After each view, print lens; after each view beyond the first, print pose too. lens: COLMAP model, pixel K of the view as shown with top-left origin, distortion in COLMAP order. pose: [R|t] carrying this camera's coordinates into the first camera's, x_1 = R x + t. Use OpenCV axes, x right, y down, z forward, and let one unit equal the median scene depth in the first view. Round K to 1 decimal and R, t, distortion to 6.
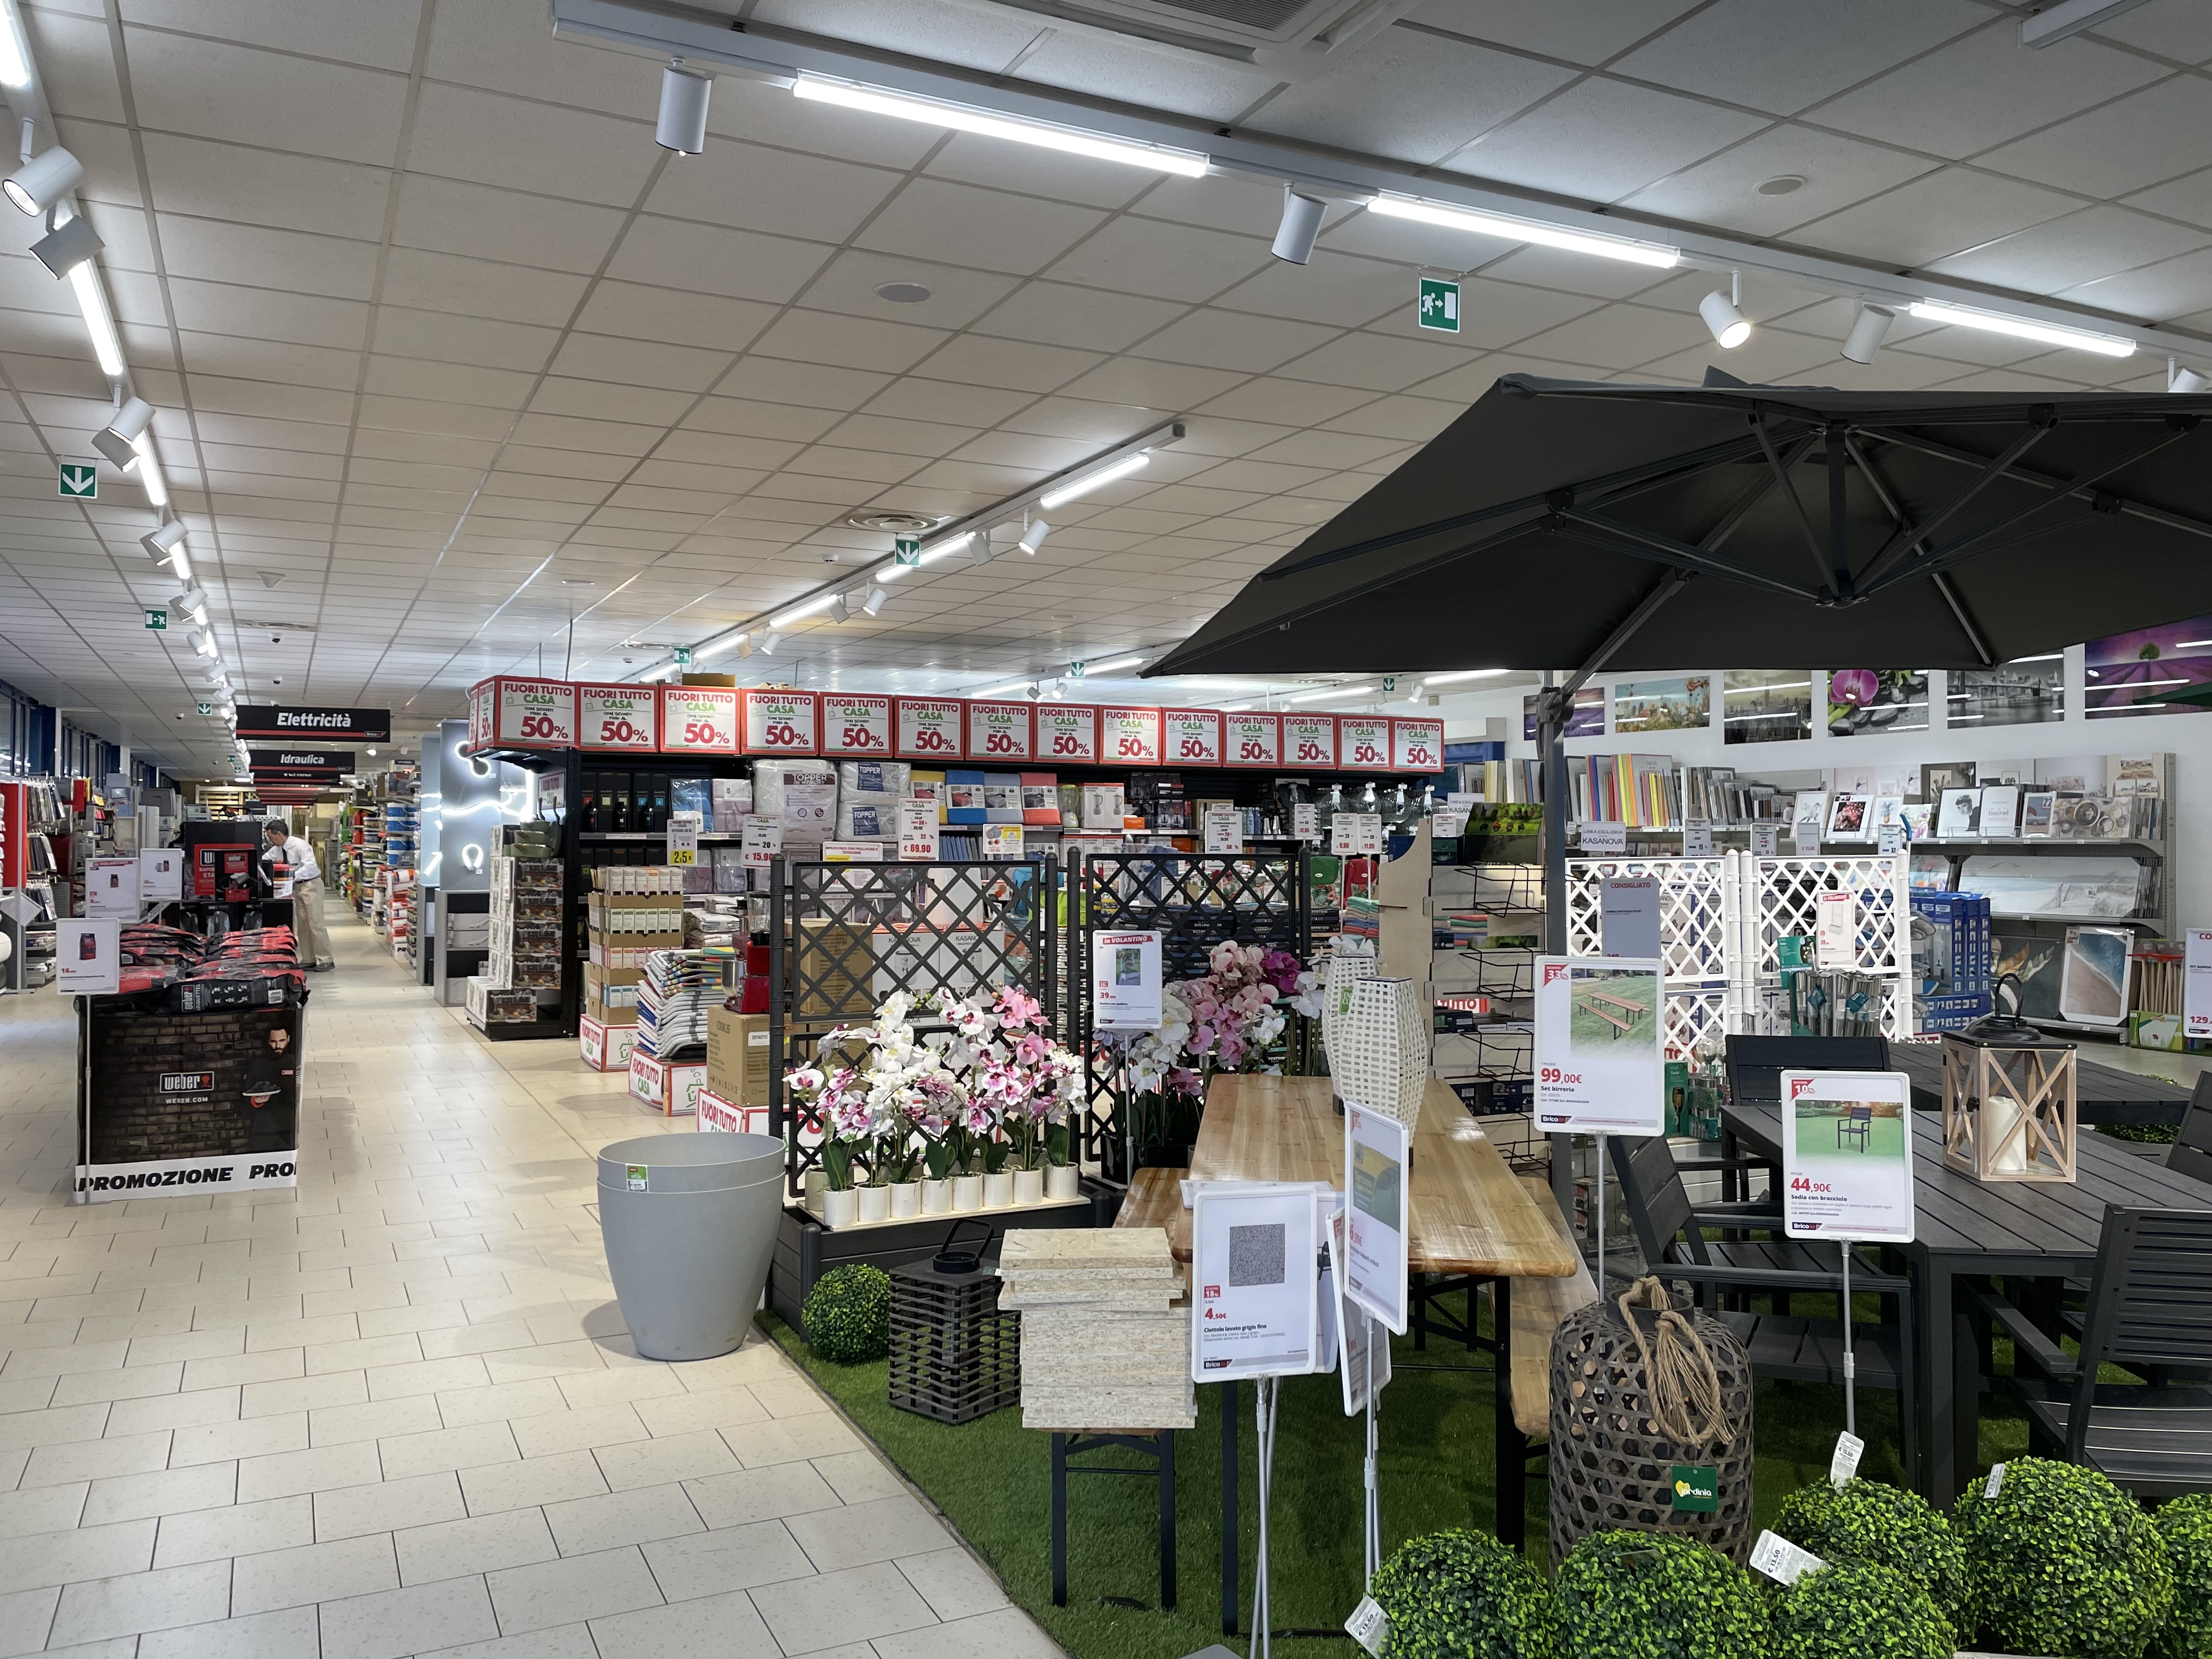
lens RADIAL K [[1669.0, 0, 1098.3], [0, 1669.0, 814.3], [0, 0, 1]] dist [0.091238, -0.114485]
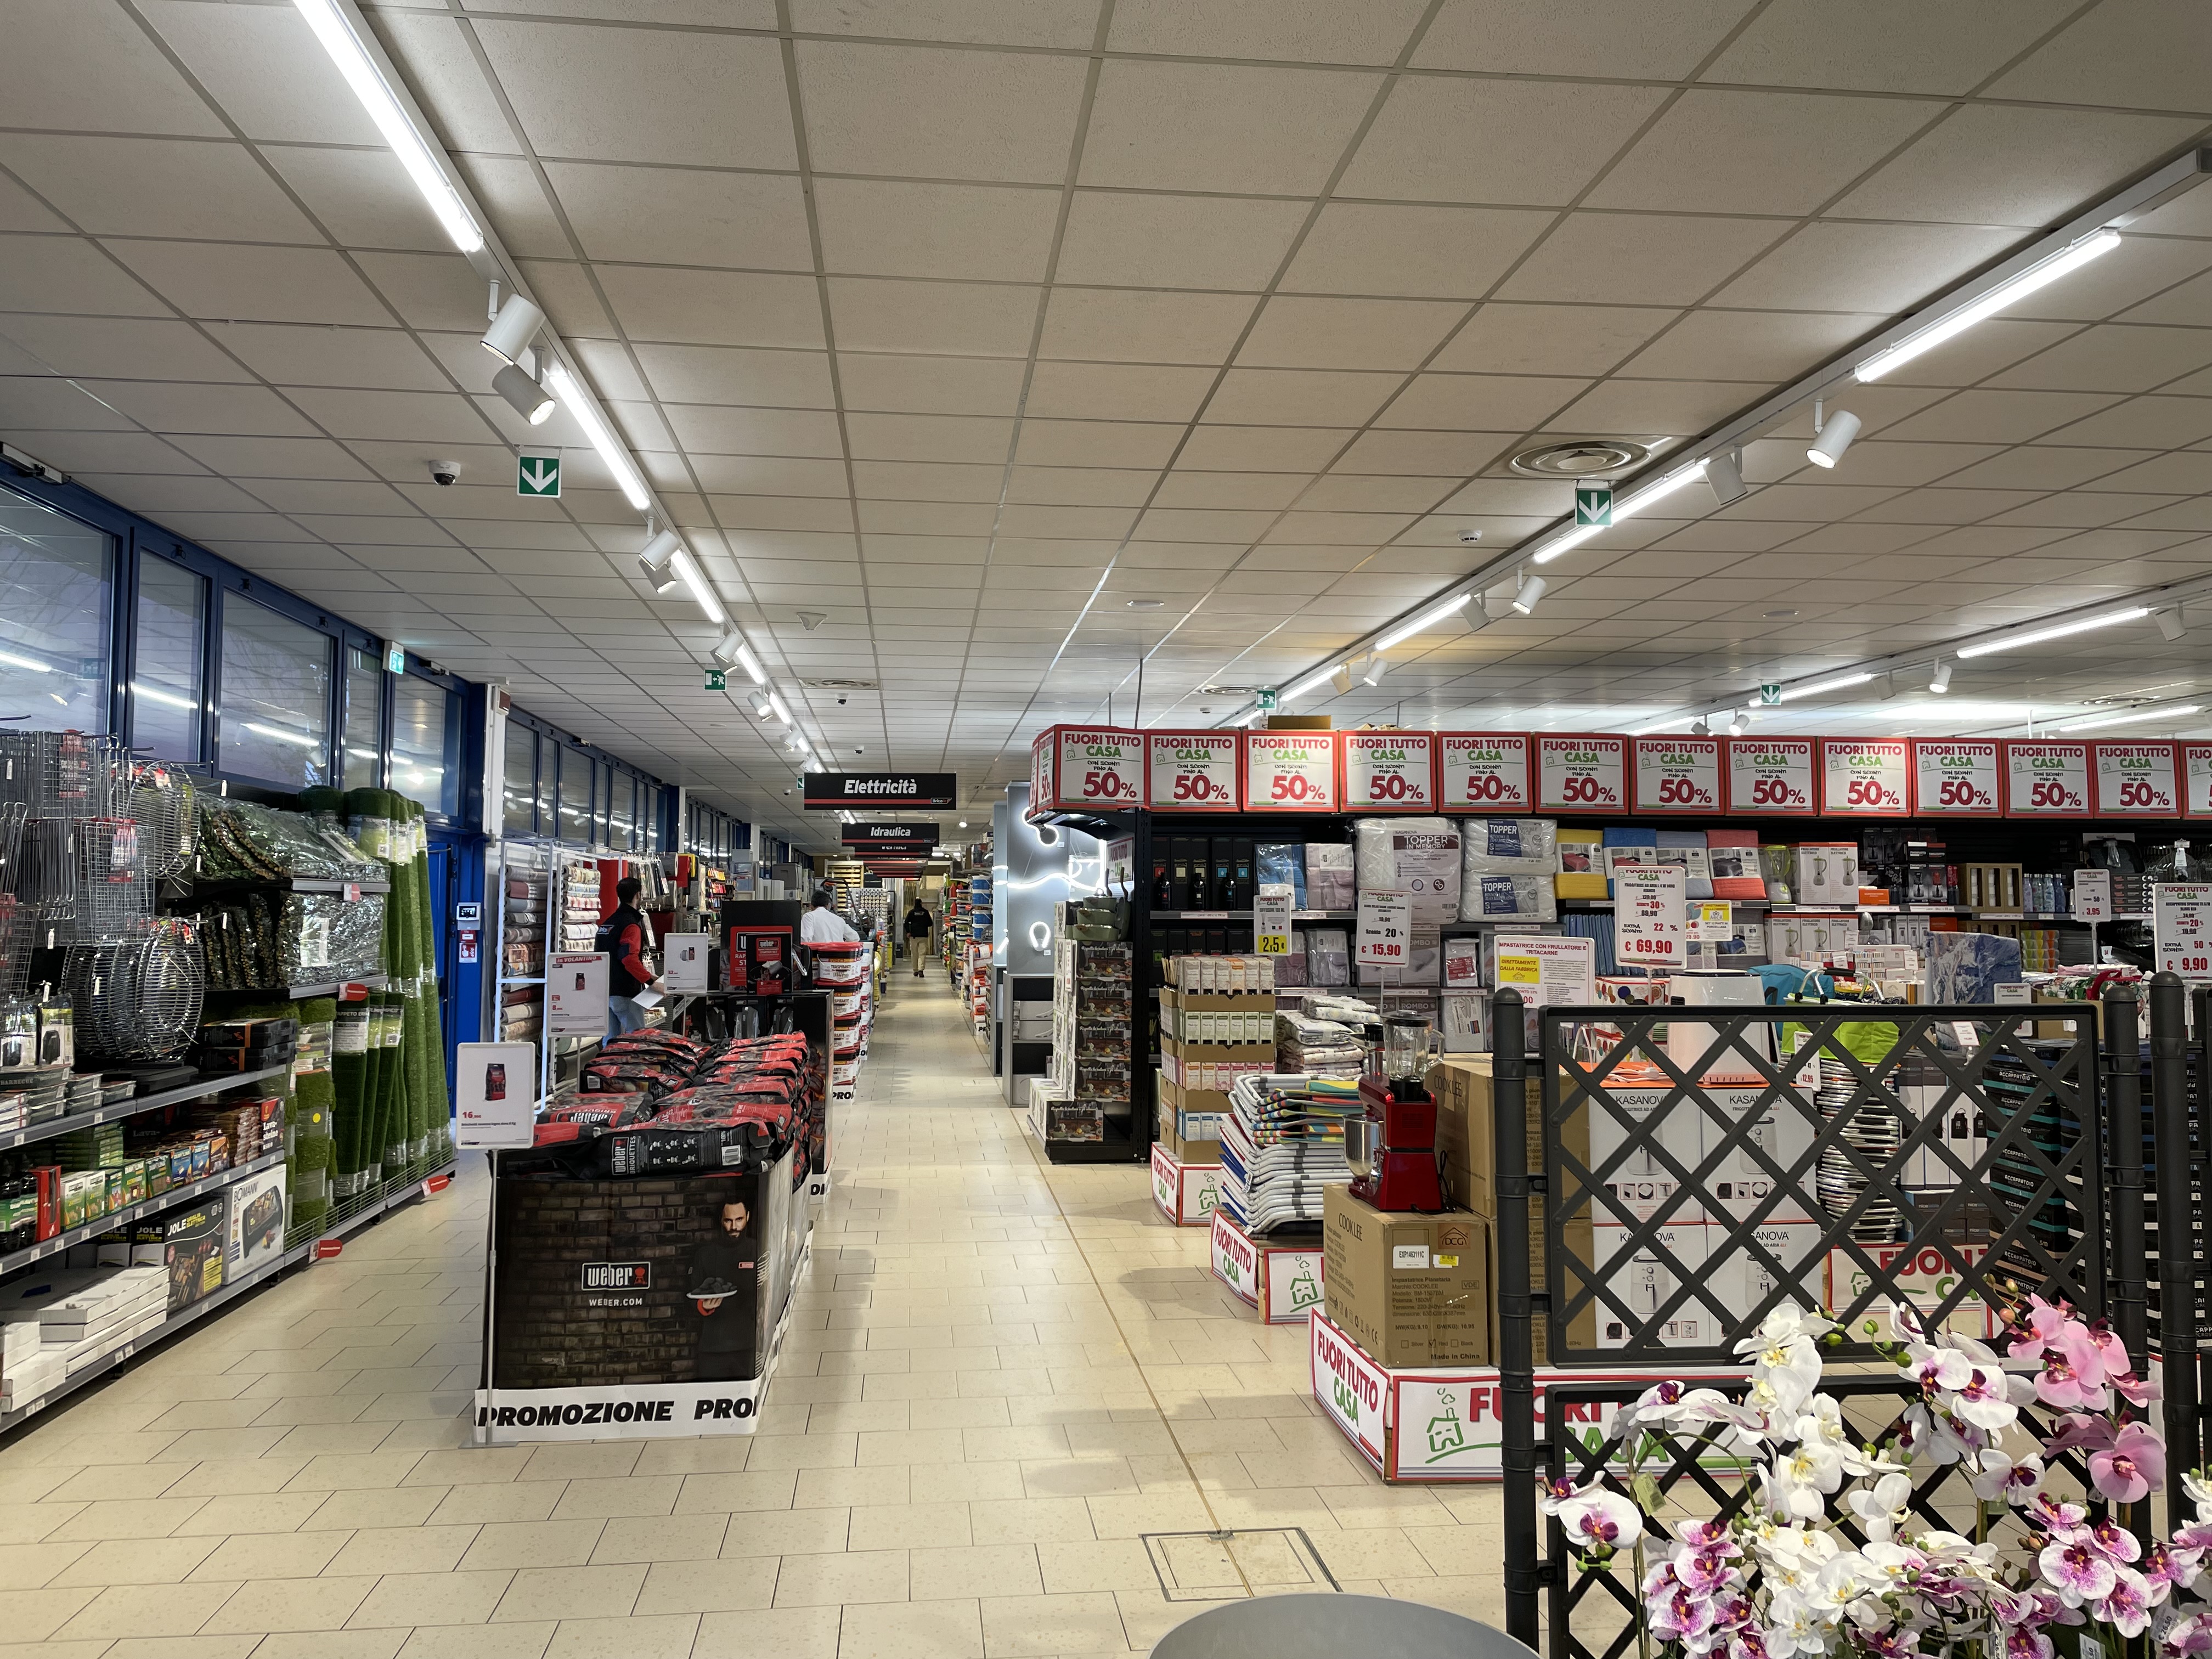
lens RADIAL K [[1669.0, 0, 1098.3], [0, 1669.0, 814.3], [0, 0, 1]] dist [0.091238, -0.114485]
pose [[0.943163, -0.020099, -0.331722, -0.059022], [0.006694, 0.999116, -0.041501, -0.002580], [0.332263, 0.036922, 0.942464, 0.215293]]
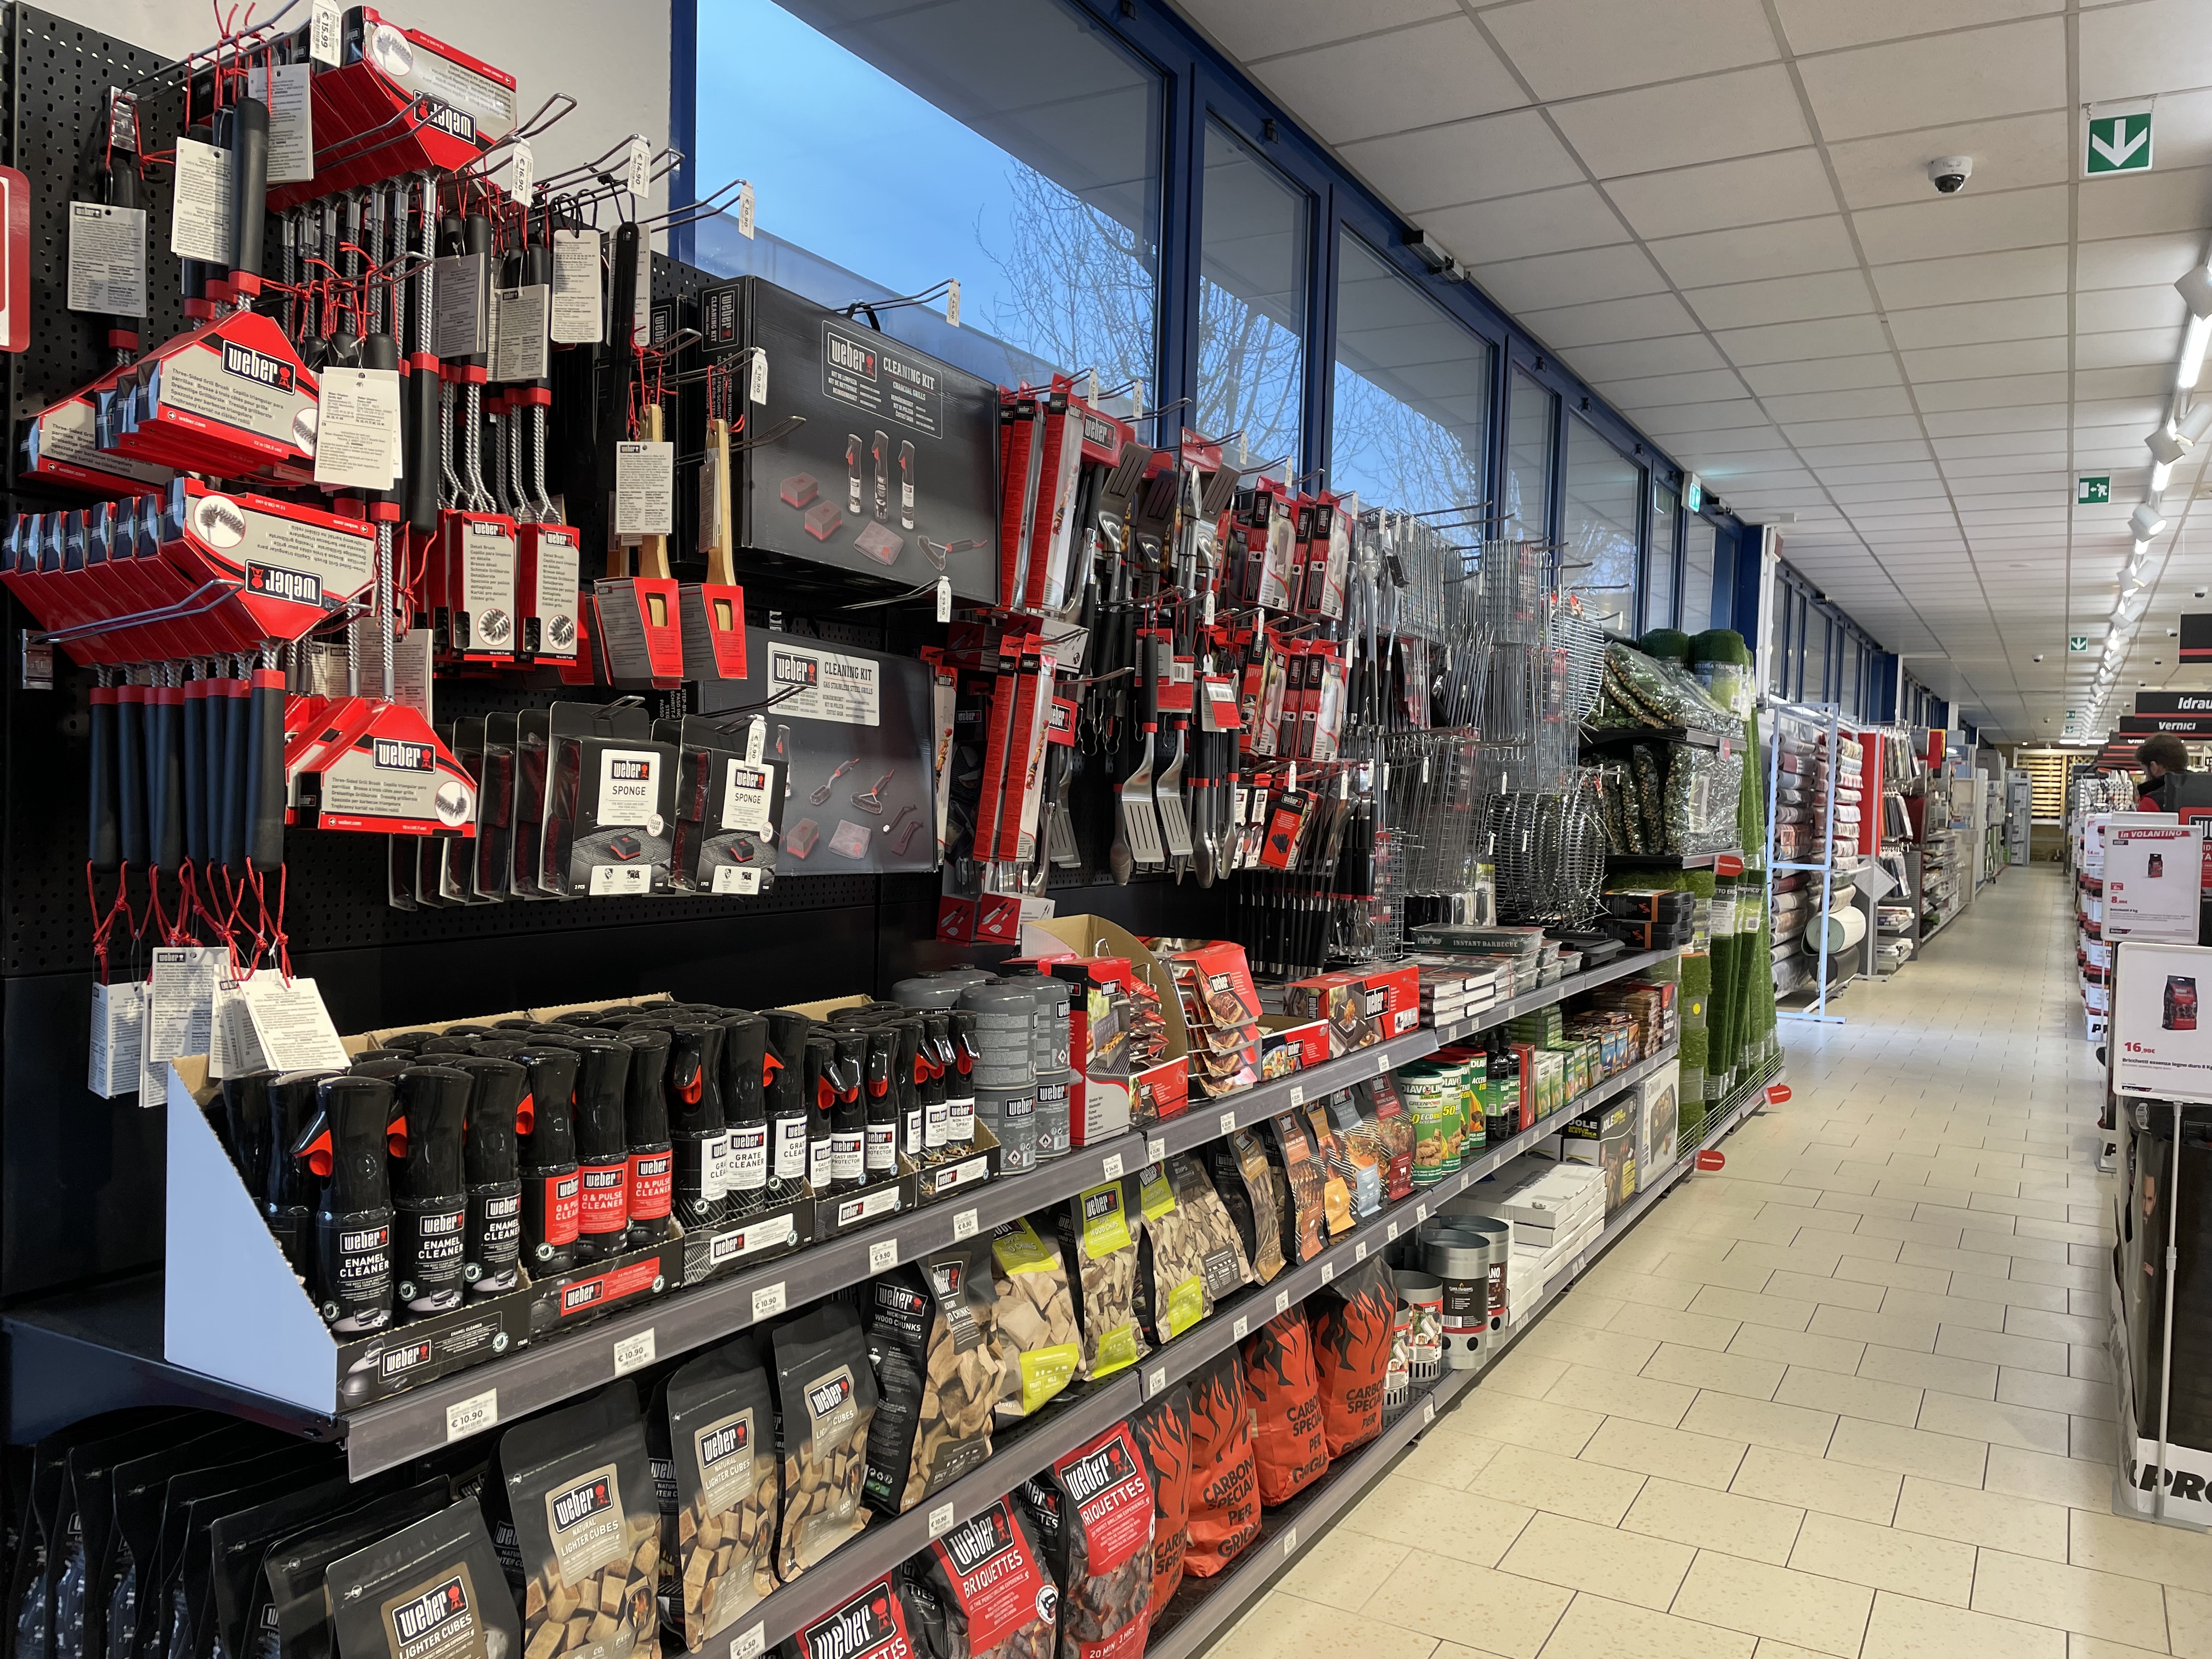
lens RADIAL K [[1669.4, 0, 1062.8], [0, 1669.4, 843.7], [0, 0, 1]] dist [0.091681, -0.109636]
pose [[0.553668, 0.042064, -0.831674, -0.197023], [-0.012501, 0.999031, 0.042207, 0.008201], [0.832644, -0.012972, 0.553657, 0.247366]]
